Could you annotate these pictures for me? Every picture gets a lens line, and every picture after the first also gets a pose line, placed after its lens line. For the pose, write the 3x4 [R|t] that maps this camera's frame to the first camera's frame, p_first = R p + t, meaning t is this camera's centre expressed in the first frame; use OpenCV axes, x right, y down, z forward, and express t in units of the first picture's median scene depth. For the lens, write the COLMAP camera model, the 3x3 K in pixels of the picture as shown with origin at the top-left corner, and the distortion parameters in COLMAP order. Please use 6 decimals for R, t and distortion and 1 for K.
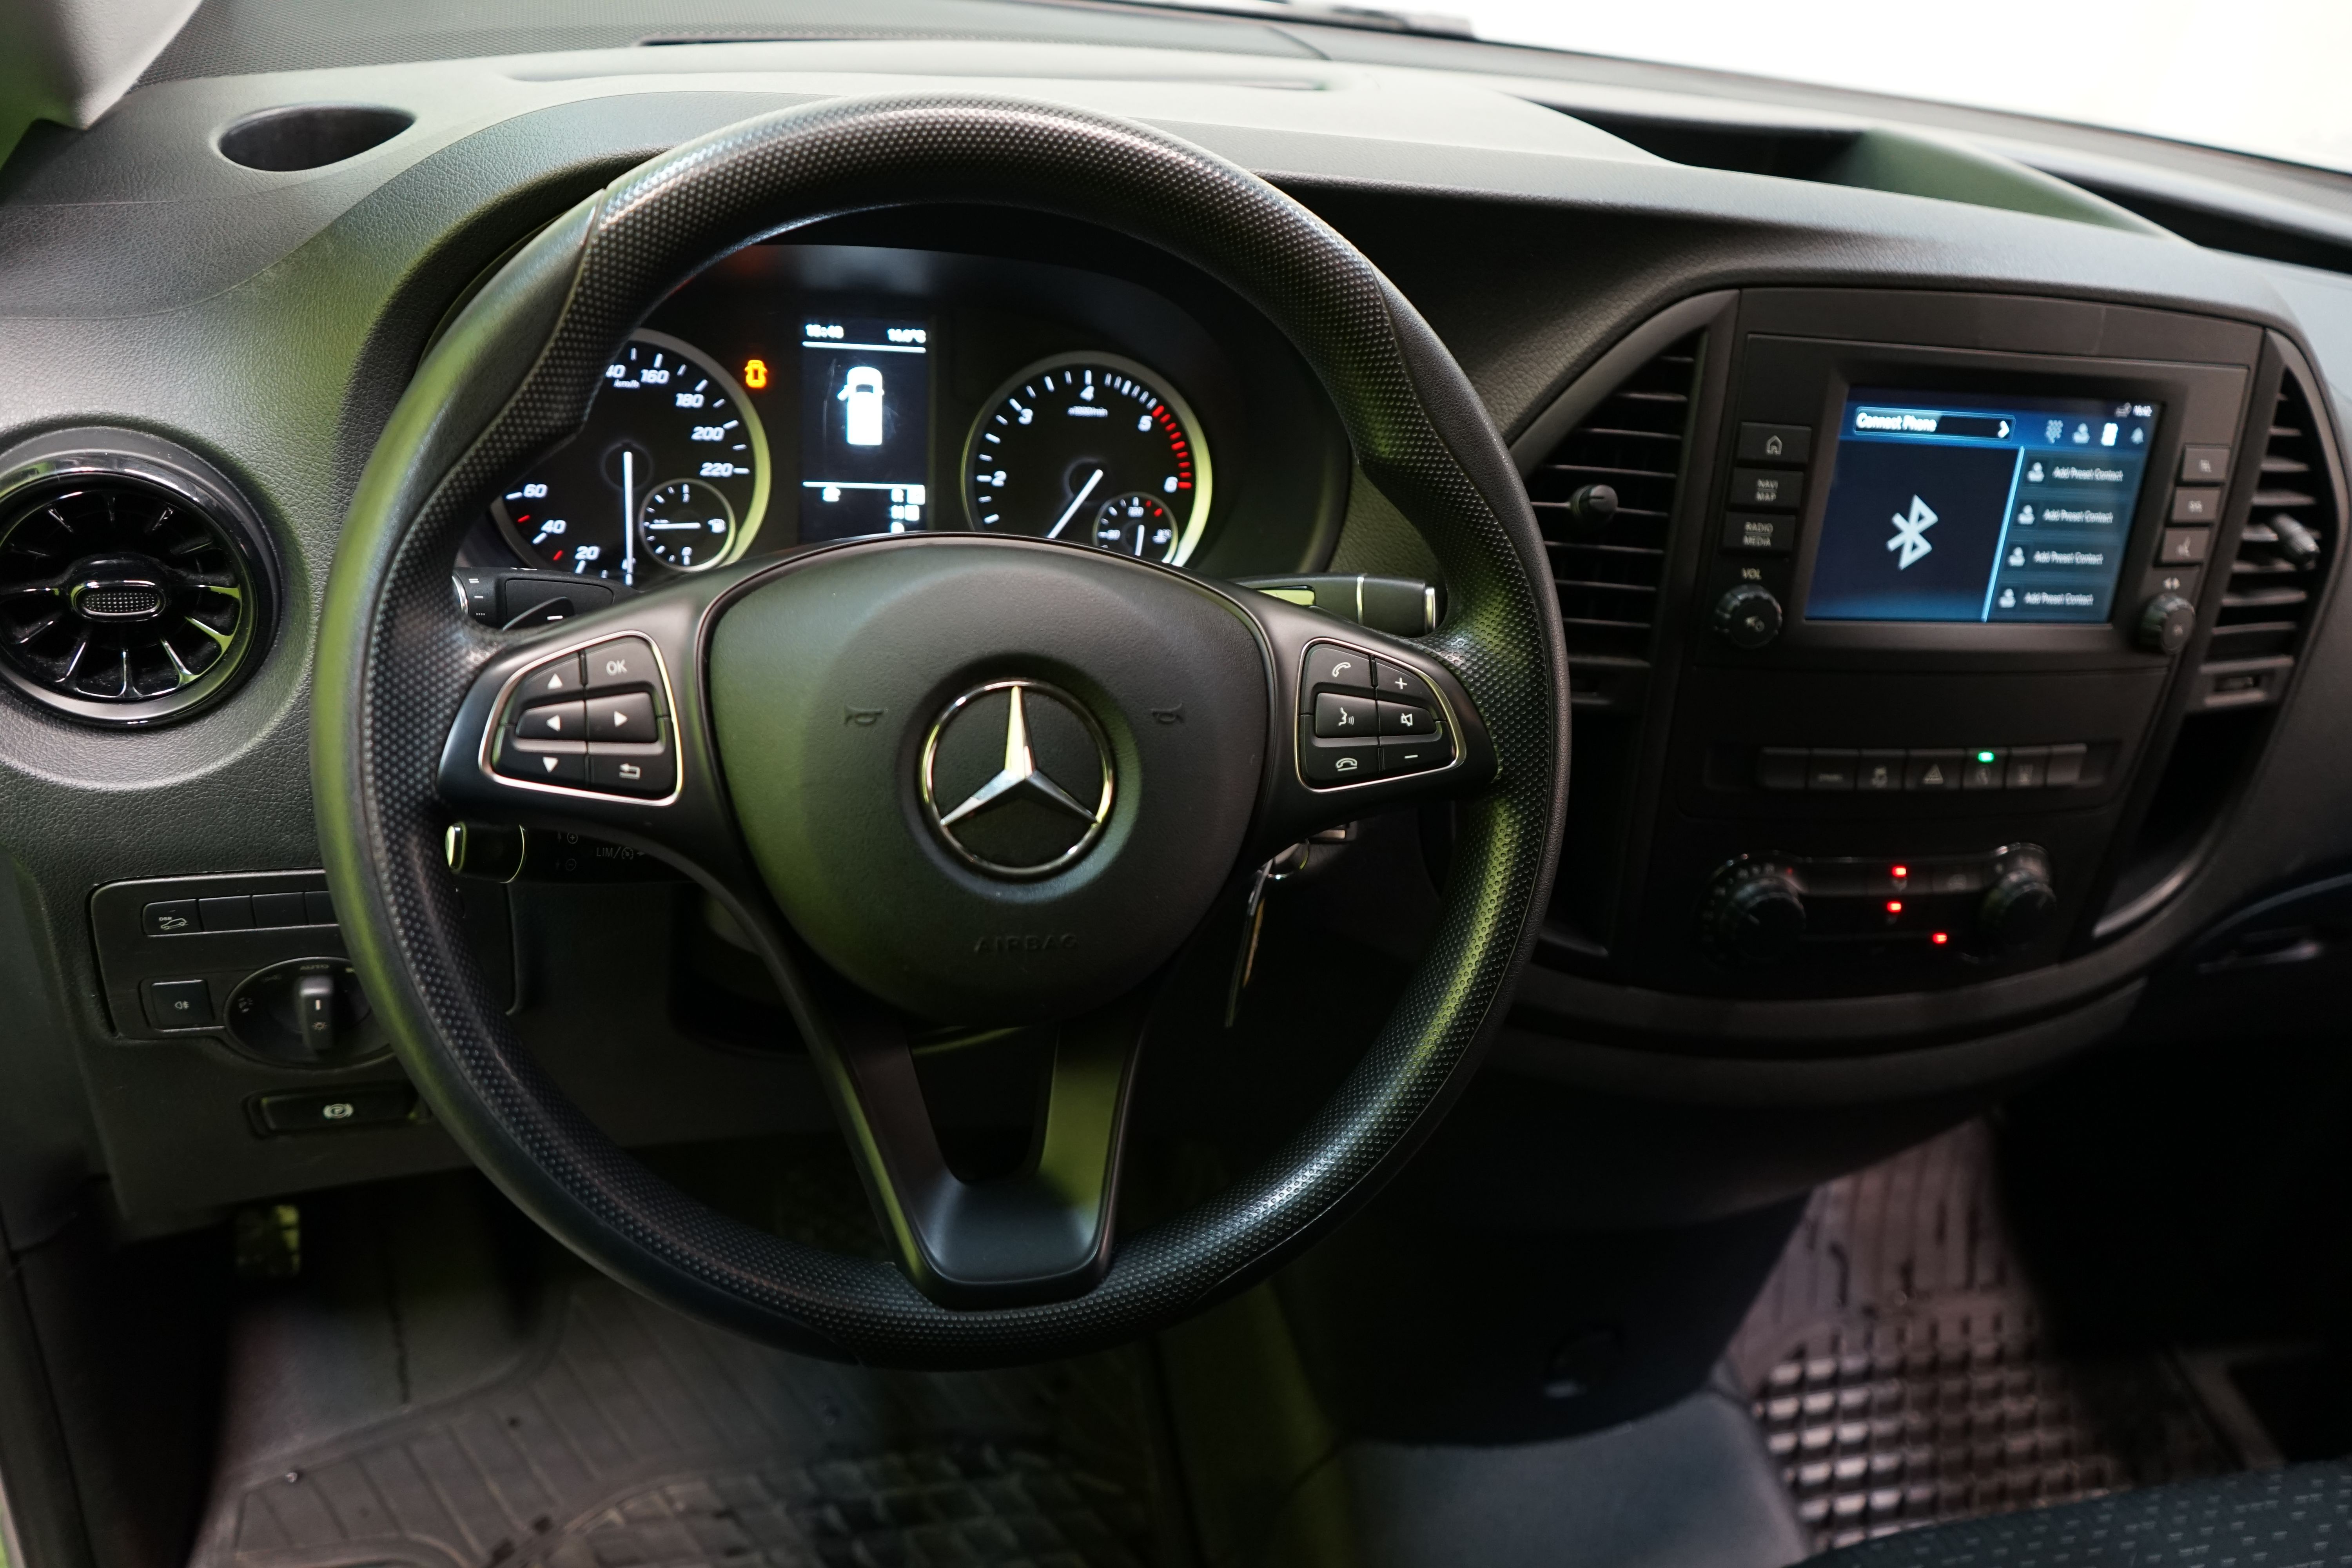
lens RADIAL K [[1862.1, 0, 1399.0], [0, 1862.1, 783.0], [0, 0, 1]] dist [-0.005835, 0.072275]
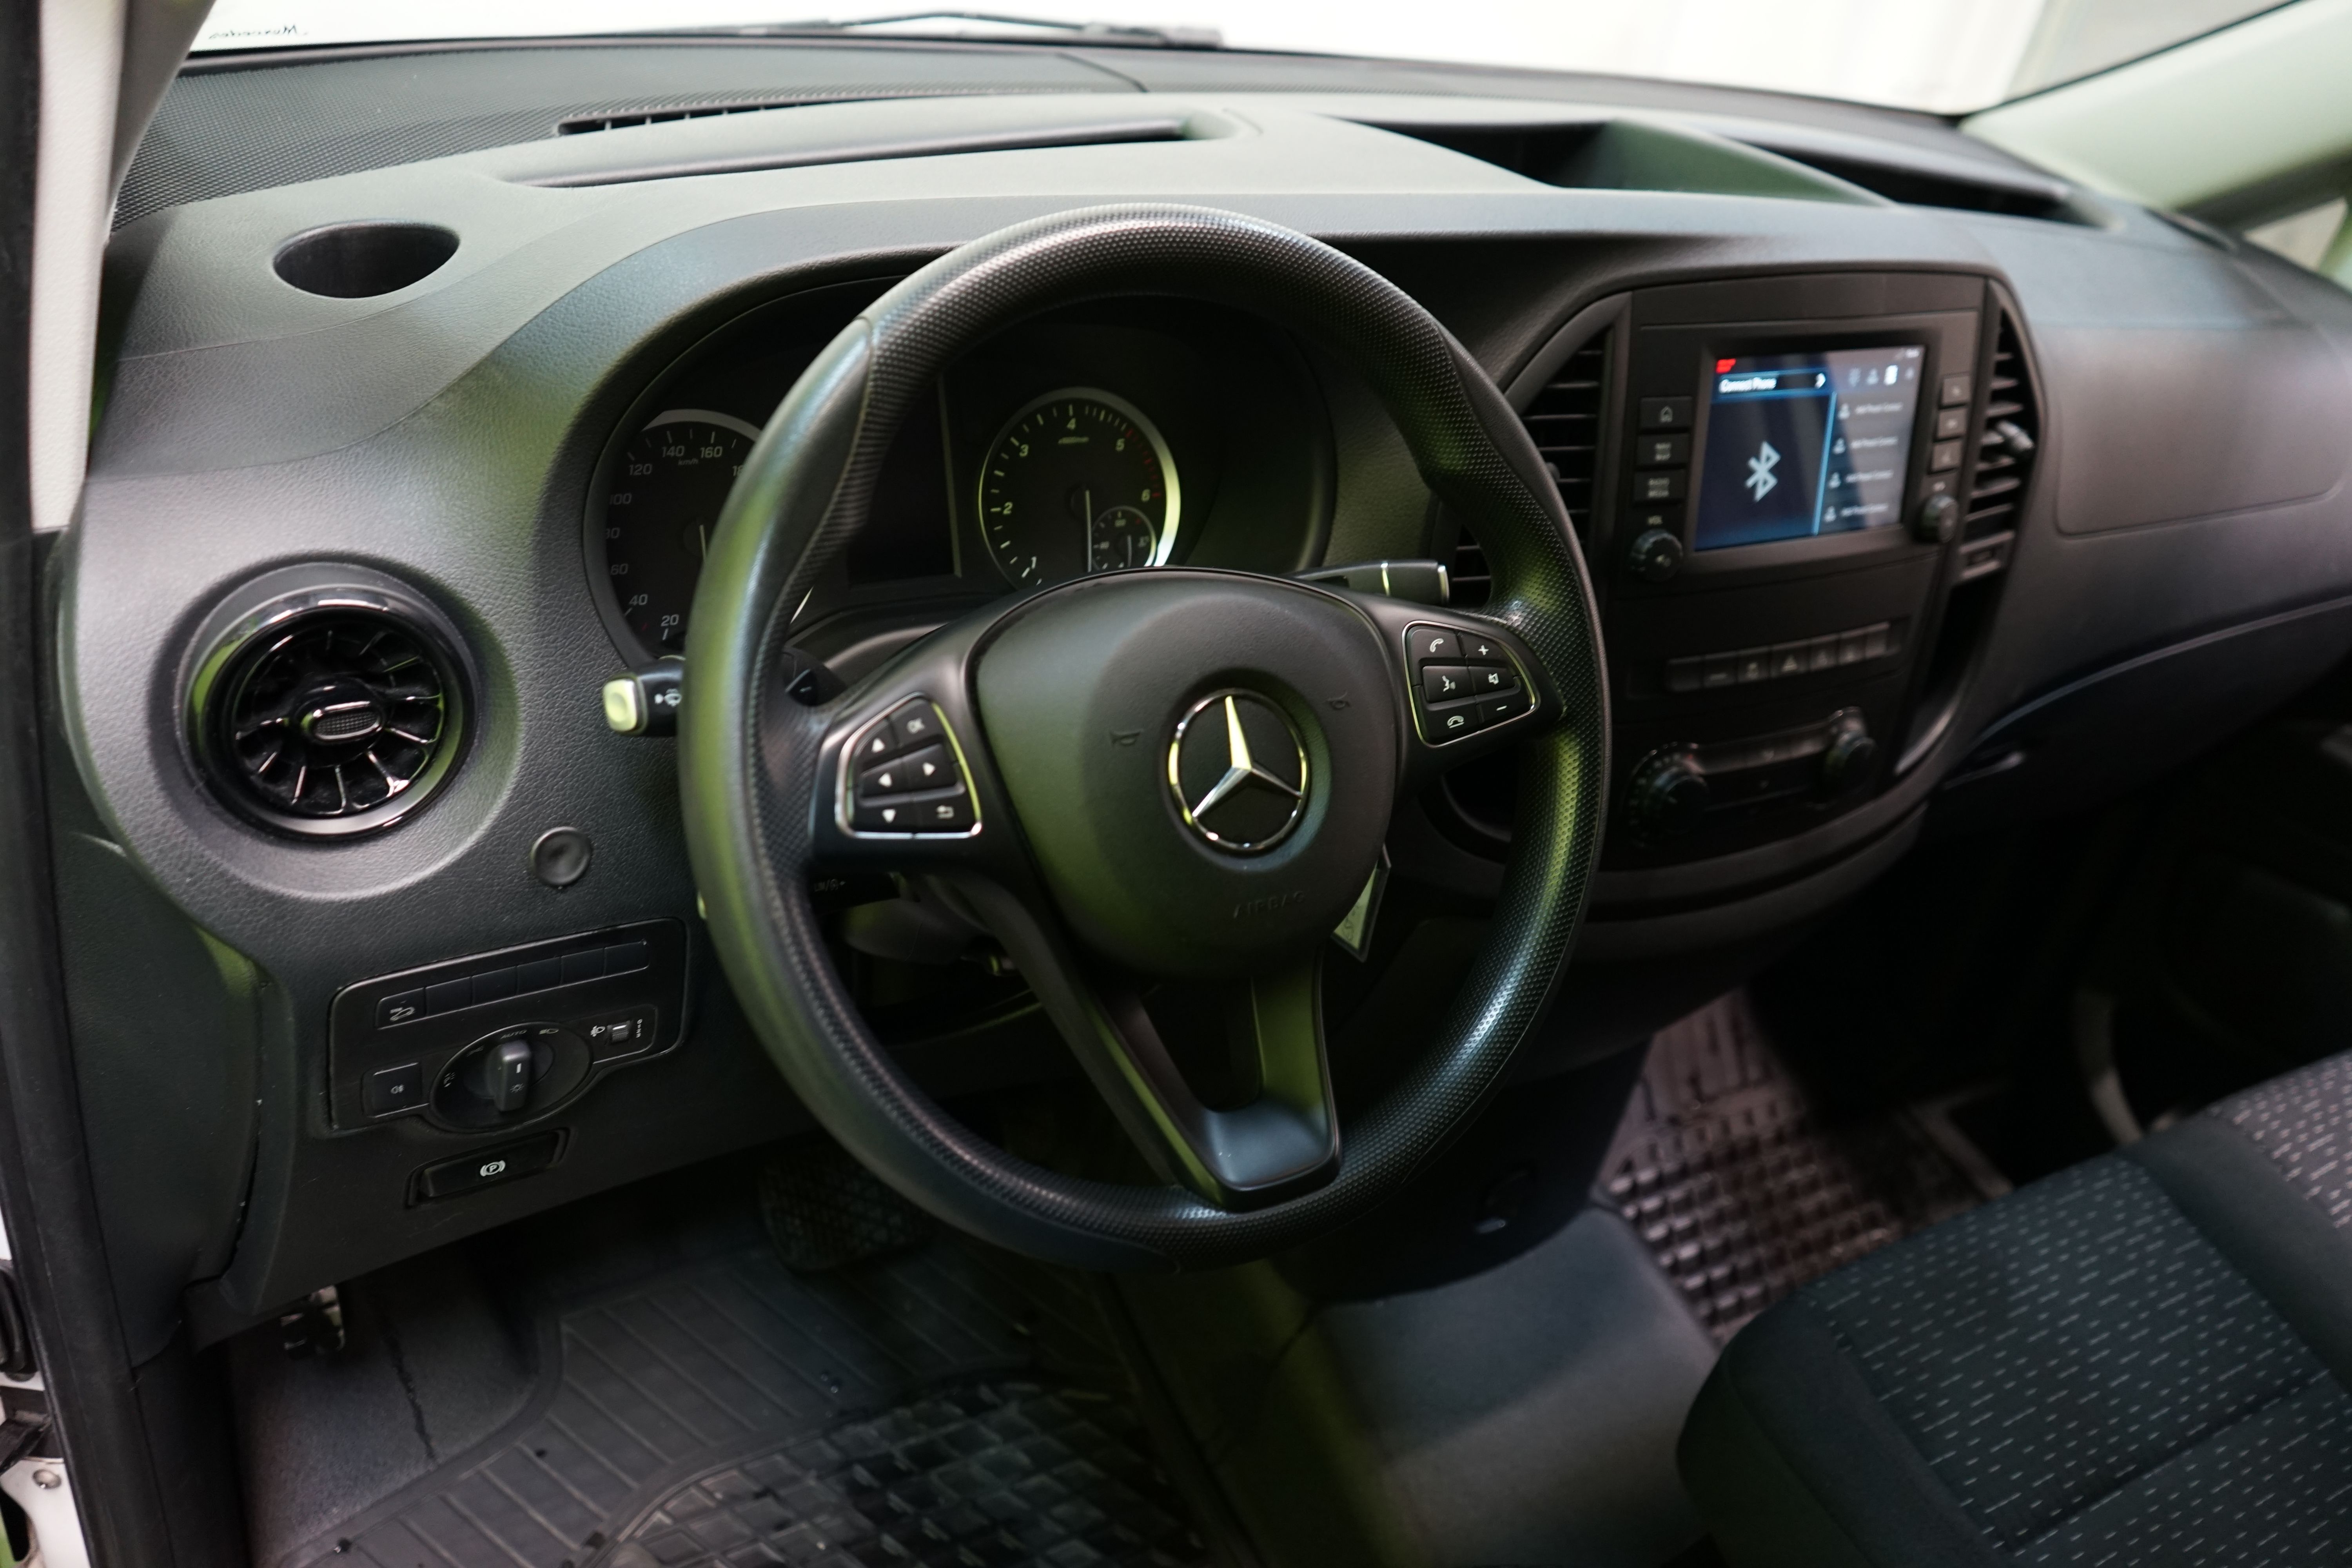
lens RADIAL K [[1981.6, 0, 1176.6], [0, 1981.6, 746.1], [0, 0, 1]] dist [0.040132, 0.004239]
pose [[0.964153, -0.138089, 0.226586, -0.409040], [0.131245, 0.990325, 0.045074, -0.062475], [-0.230618, -0.013720, 0.972948, -0.188947]]
